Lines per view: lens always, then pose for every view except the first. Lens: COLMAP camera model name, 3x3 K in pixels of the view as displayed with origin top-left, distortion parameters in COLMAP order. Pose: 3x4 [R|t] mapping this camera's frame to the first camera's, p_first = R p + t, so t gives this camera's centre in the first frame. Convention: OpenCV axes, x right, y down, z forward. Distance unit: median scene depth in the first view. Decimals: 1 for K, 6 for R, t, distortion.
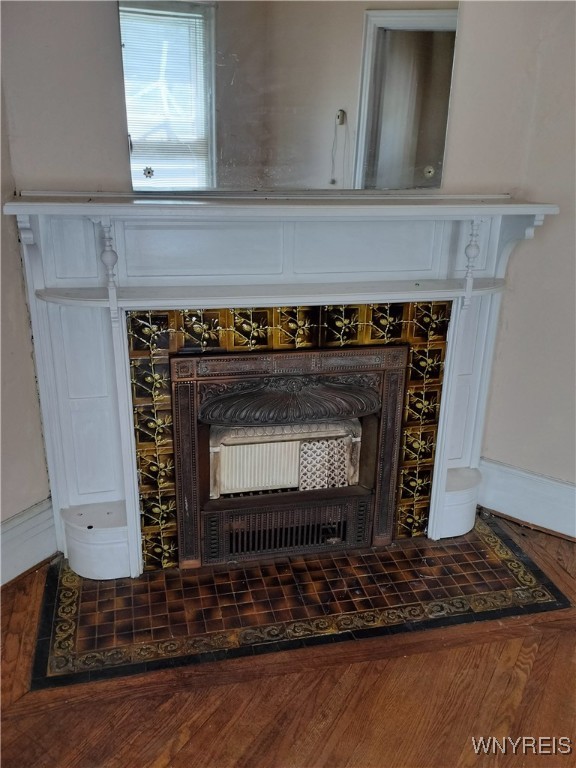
lens RADIAL K [[647.6, 0, 288.0], [0, 647.6, 373.6], [0, 0, 1]] dist [0.040543, -0.002591]
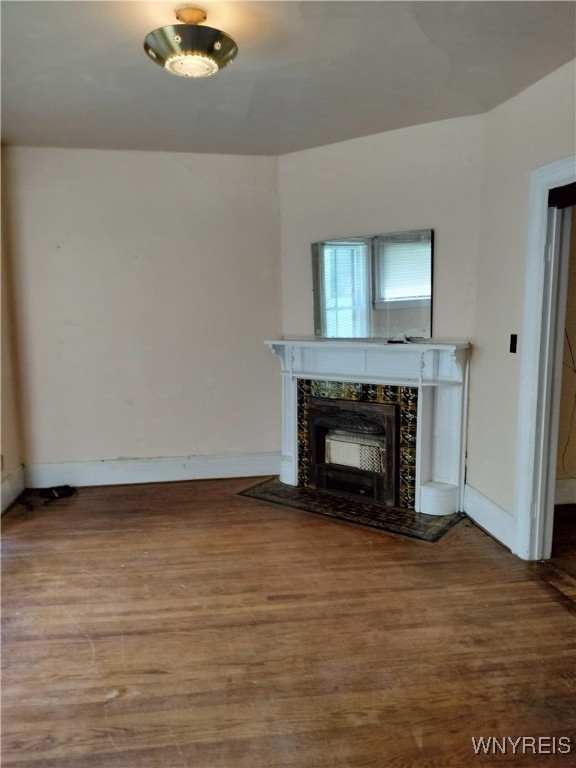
lens RADIAL K [[549.0, 0, 287.7], [0, 549.0, 385.3], [0, 0, 1]] dist [0.002983, 0.000170]
pose [[0.654298, 0.067565, -0.753213, 1.320421], [-0.228464, 0.967122, -0.111707, 0.180783], [0.720901, 0.245172, 0.648222, -0.481841]]
